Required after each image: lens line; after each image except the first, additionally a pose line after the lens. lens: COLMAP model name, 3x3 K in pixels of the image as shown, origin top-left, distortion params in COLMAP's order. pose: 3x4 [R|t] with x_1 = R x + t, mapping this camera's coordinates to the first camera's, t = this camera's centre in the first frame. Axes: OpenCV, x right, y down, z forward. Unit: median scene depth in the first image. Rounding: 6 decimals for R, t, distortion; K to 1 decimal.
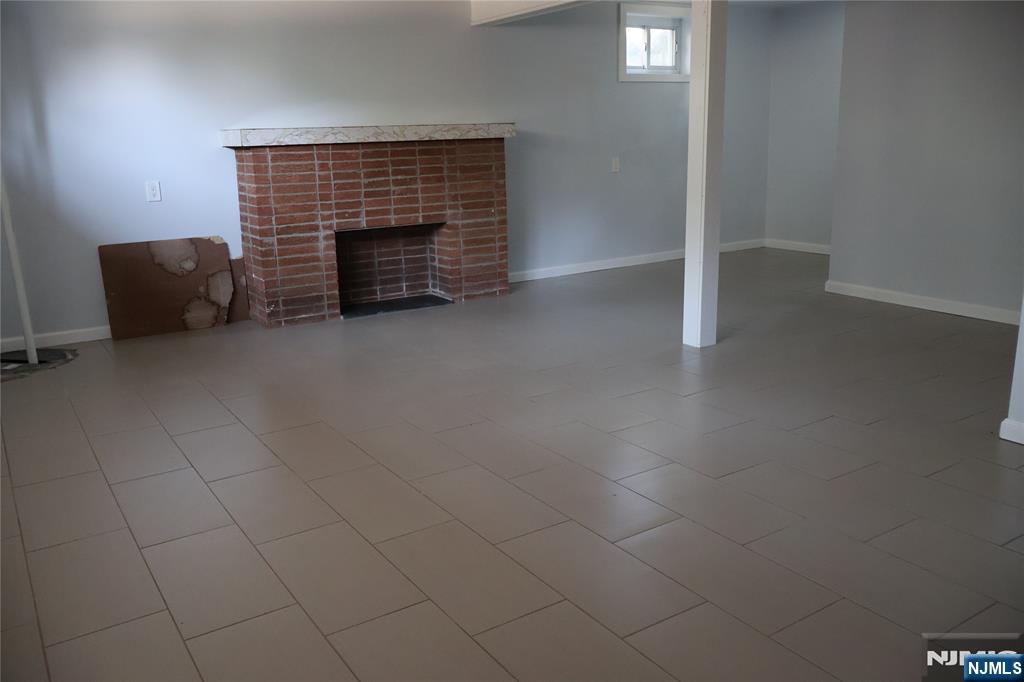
lens RADIAL K [[852.1, 0, 511.3], [0, 852.1, 342.0], [0, 0, 1]] dist [-0.007721, -0.005854]
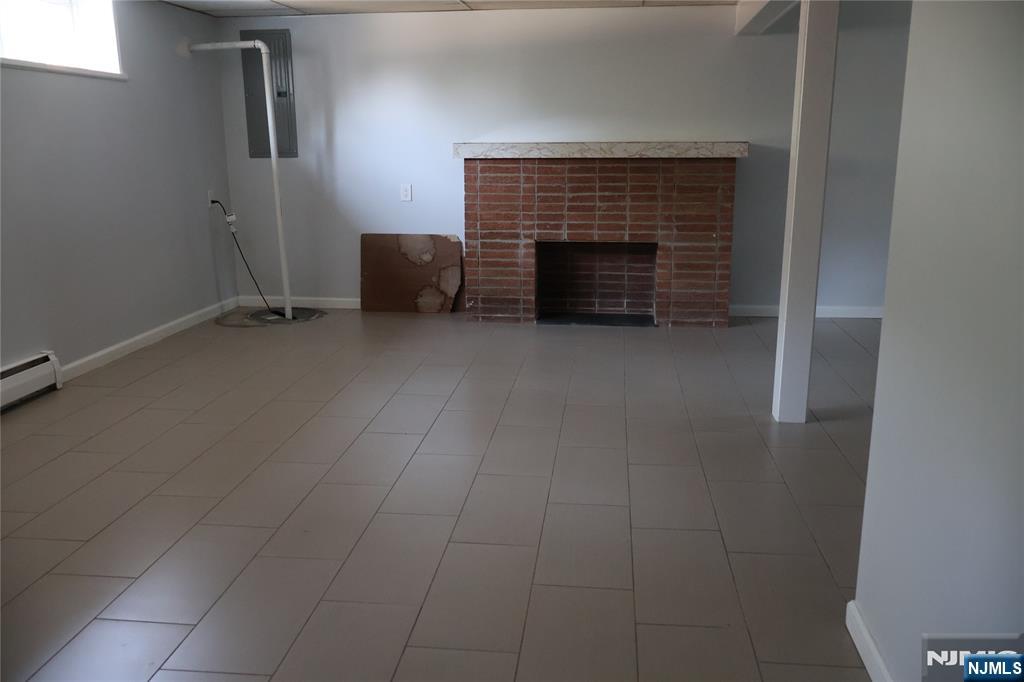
lens RADIAL K [[852.1, 0, 510.6], [0, 852.1, 341.3], [0, 0, 1]] dist [-0.007721, -0.005854]
pose [[0.767372, 0.169279, -0.618453, 0.440148], [-0.169183, 0.983796, 0.059358, -0.064124], [0.618480, 0.059082, 0.783576, 0.157962]]
